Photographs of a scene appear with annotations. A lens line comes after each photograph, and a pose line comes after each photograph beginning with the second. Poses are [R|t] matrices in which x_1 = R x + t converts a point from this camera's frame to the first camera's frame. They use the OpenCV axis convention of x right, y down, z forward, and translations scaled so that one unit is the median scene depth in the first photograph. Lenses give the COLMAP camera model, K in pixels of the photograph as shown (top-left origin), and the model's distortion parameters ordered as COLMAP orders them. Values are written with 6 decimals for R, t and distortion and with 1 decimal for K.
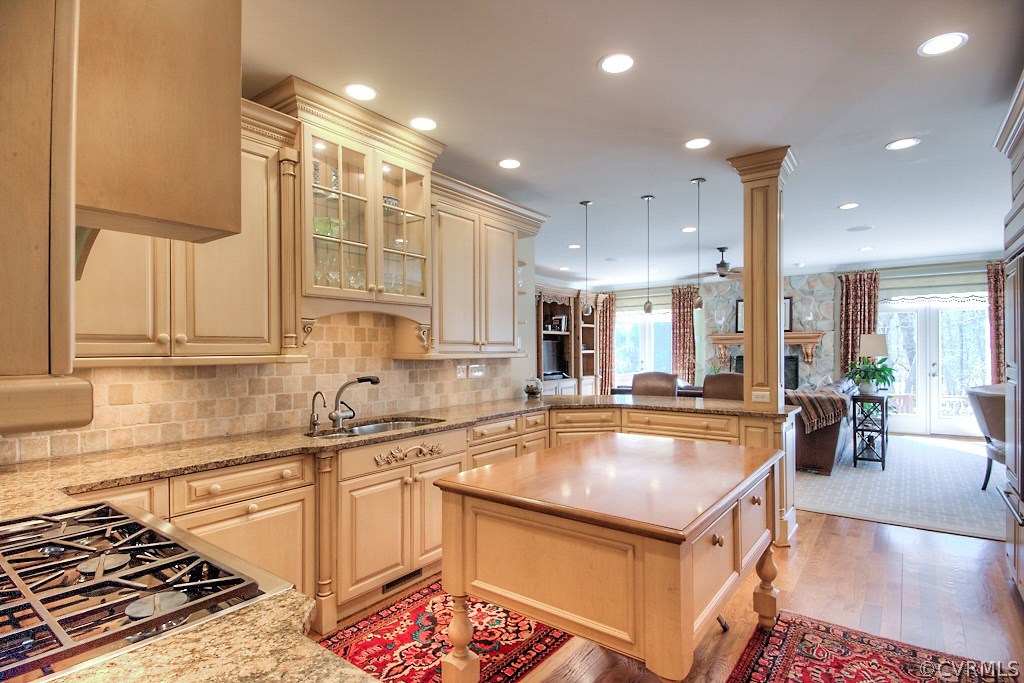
lens RADIAL K [[512.5, 0, 531.5], [0, 512.5, 348.8], [0, 0, 1]] dist [-0.011186, -0.008014]
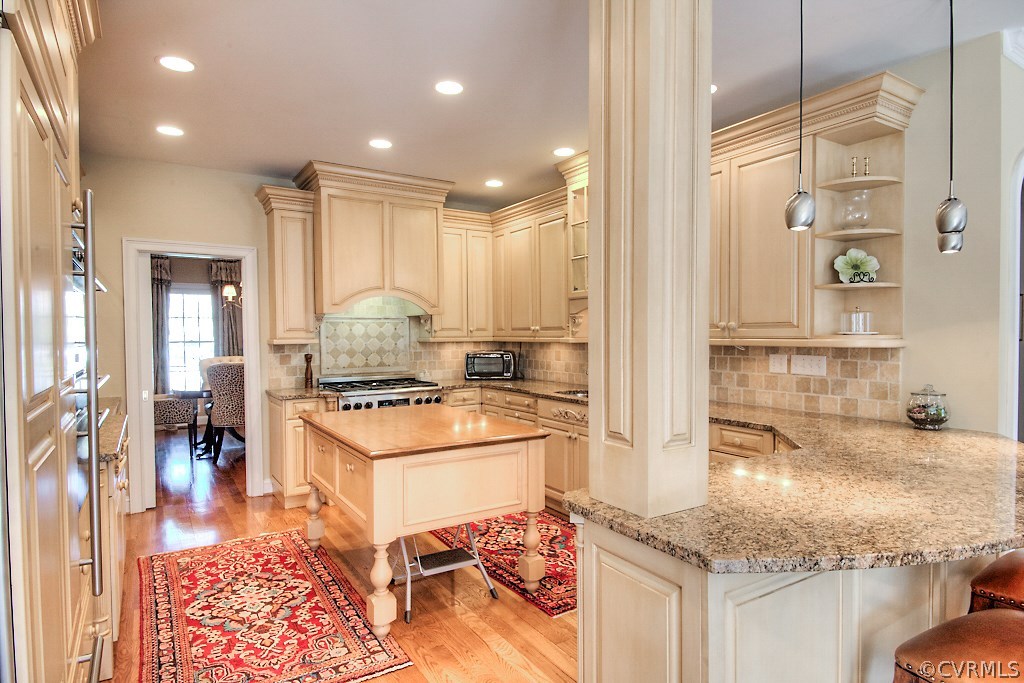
lens RADIAL K [[576.2, 0, 514.0], [0, 576.2, 347.5], [0, 0, 1]] dist [-0.004810, -0.001458]
pose [[-0.366108, 0.026636, -0.930191, 0.840897], [0.003288, 0.999621, 0.027330, -0.003545], [0.930566, 0.006947, -0.366057, 1.009596]]
